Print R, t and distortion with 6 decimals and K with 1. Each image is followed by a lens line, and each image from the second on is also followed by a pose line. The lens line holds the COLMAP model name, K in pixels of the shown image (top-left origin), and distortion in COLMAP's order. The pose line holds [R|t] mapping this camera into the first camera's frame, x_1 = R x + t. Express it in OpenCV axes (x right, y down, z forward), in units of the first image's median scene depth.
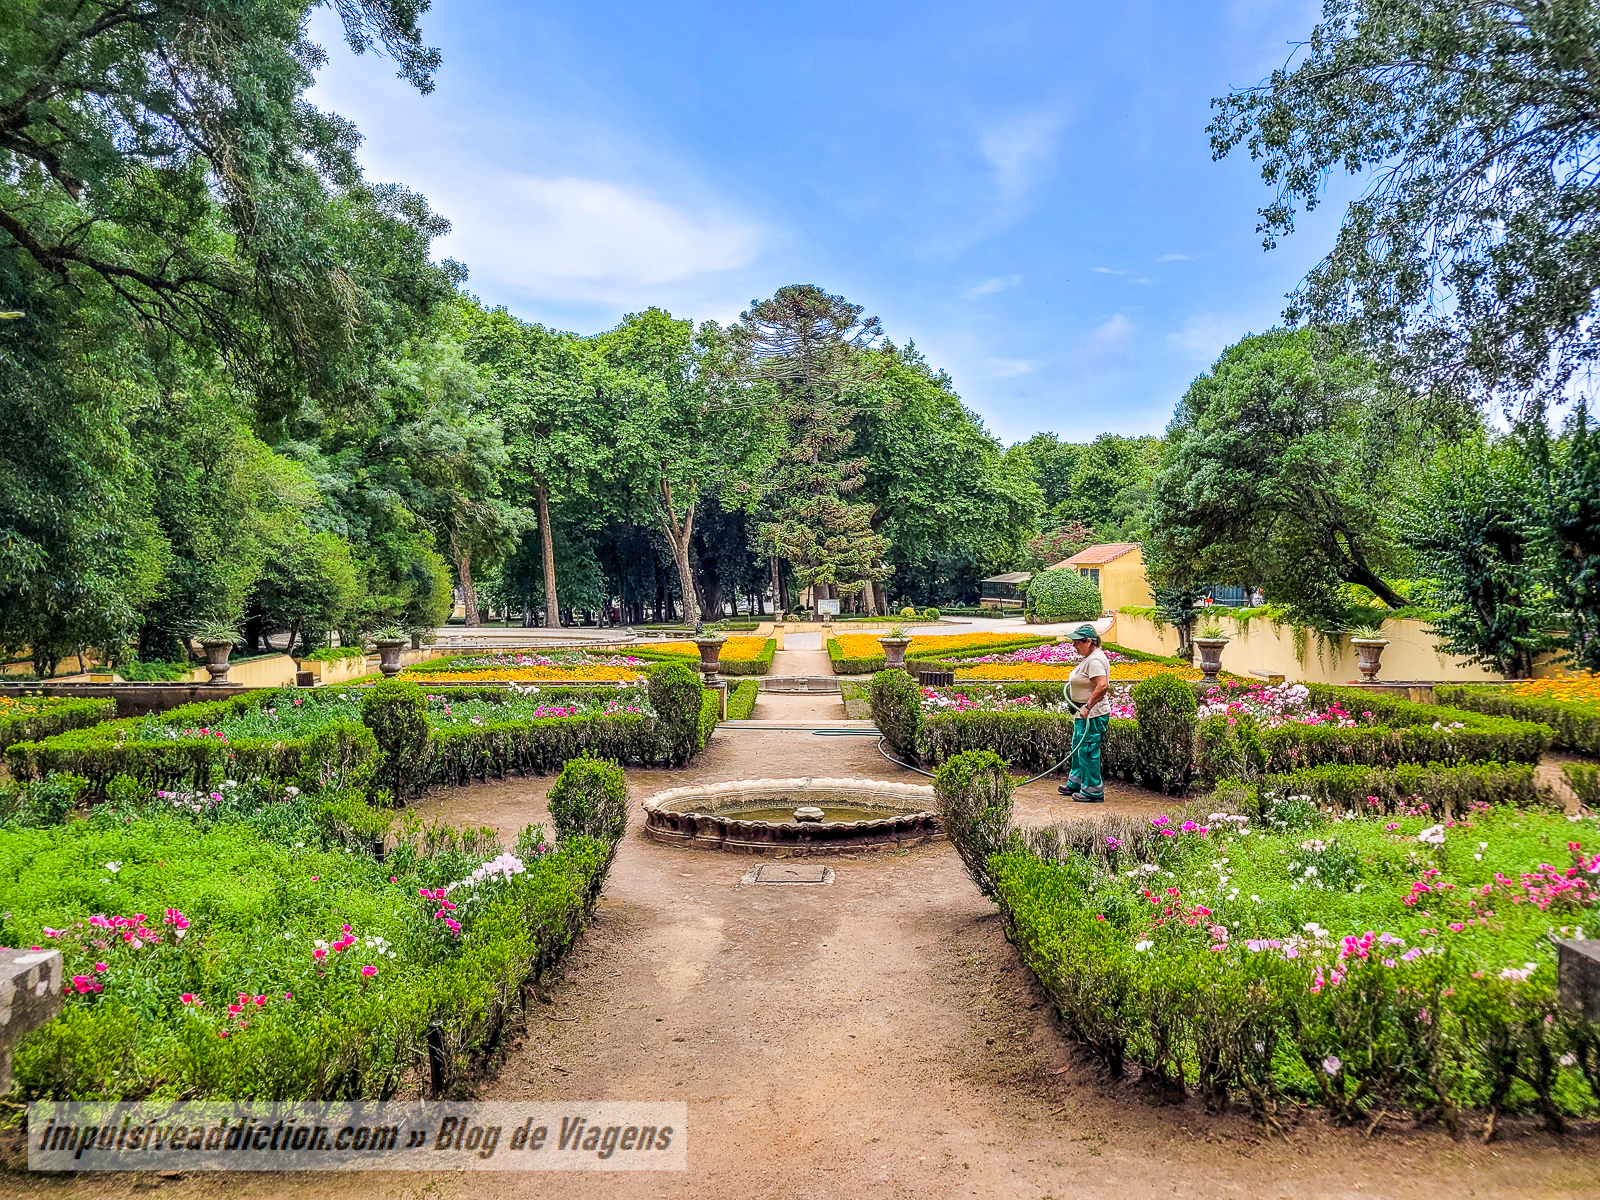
lens RADIAL K [[1213.3, 0, 807.3], [0, 1213.3, 604.9], [0, 0, 1]] dist [-0.001278, 0.000007]
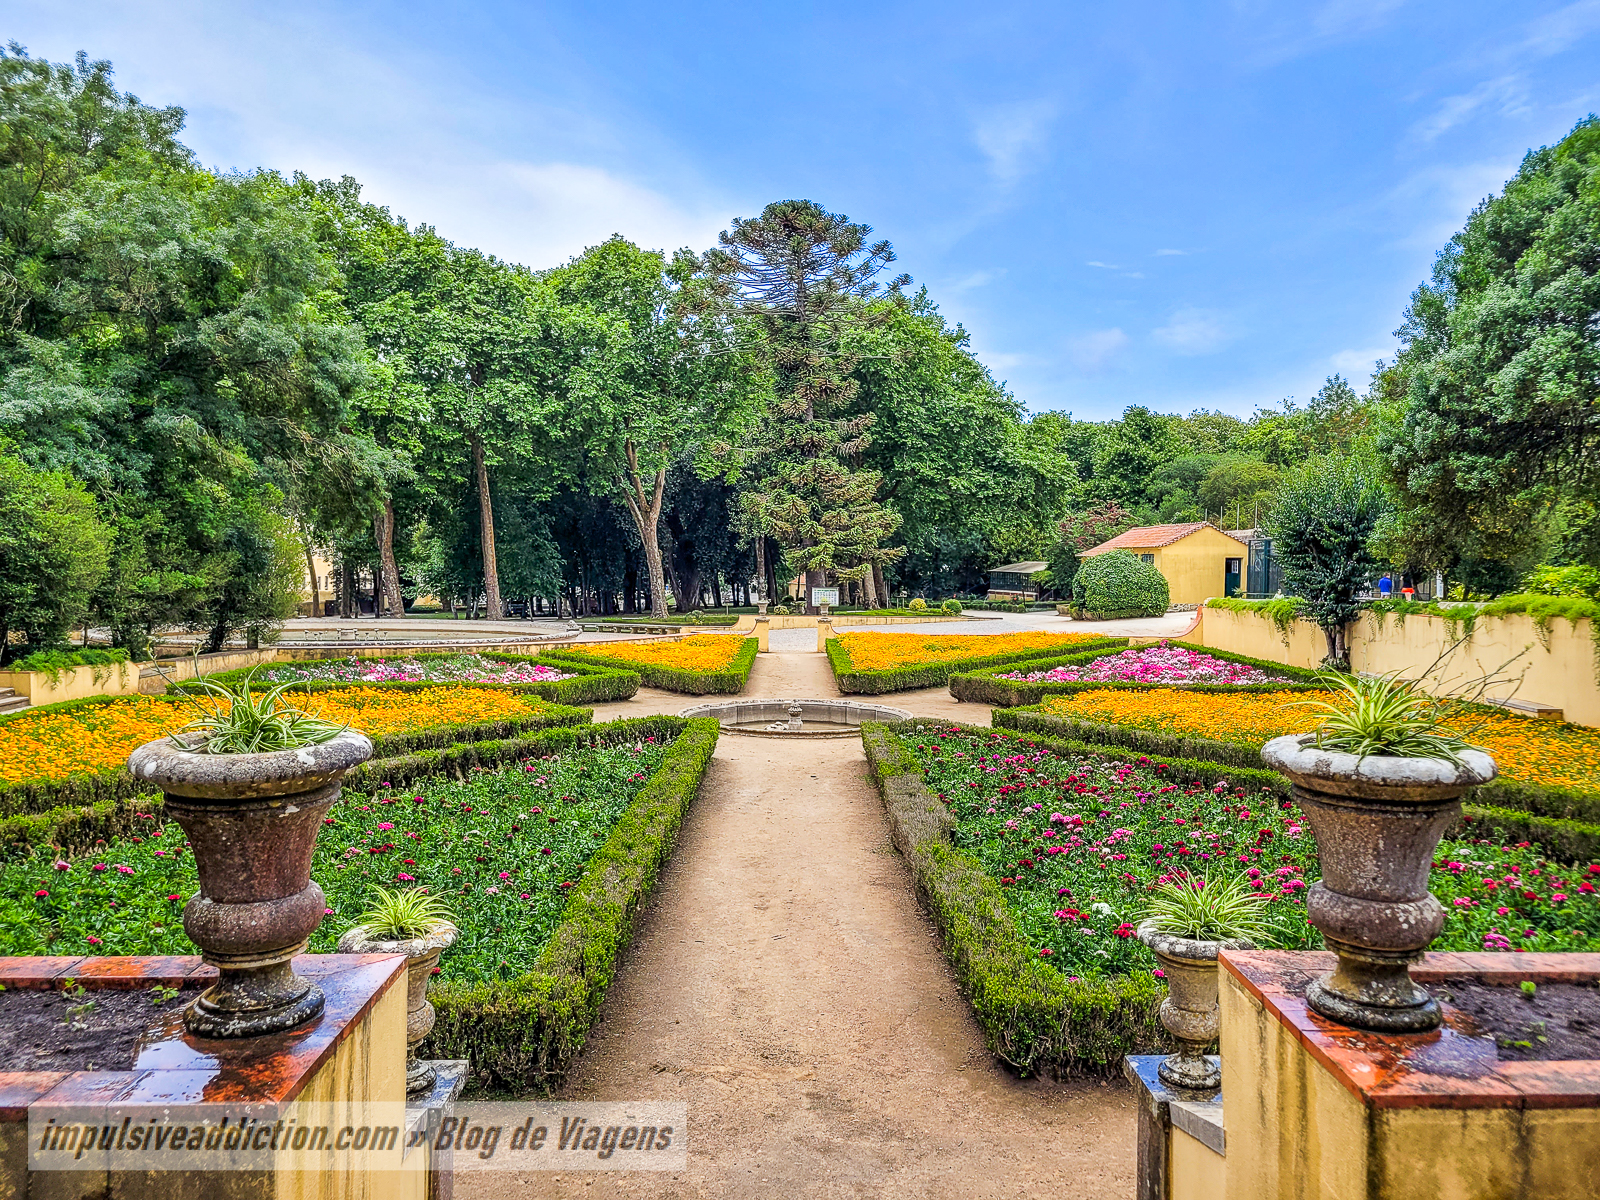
lens RADIAL K [[1213.3, 0, 793.7], [0, 1213.3, 594.8], [0, 0, 1]] dist [-0.001278, 0.000007]
pose [[0.999952, 0.009677, -0.001782, -0.001719], [-0.009680, 0.999952, -0.001234, 0.001545], [0.001770, 0.001251, 0.999998, 0.182014]]
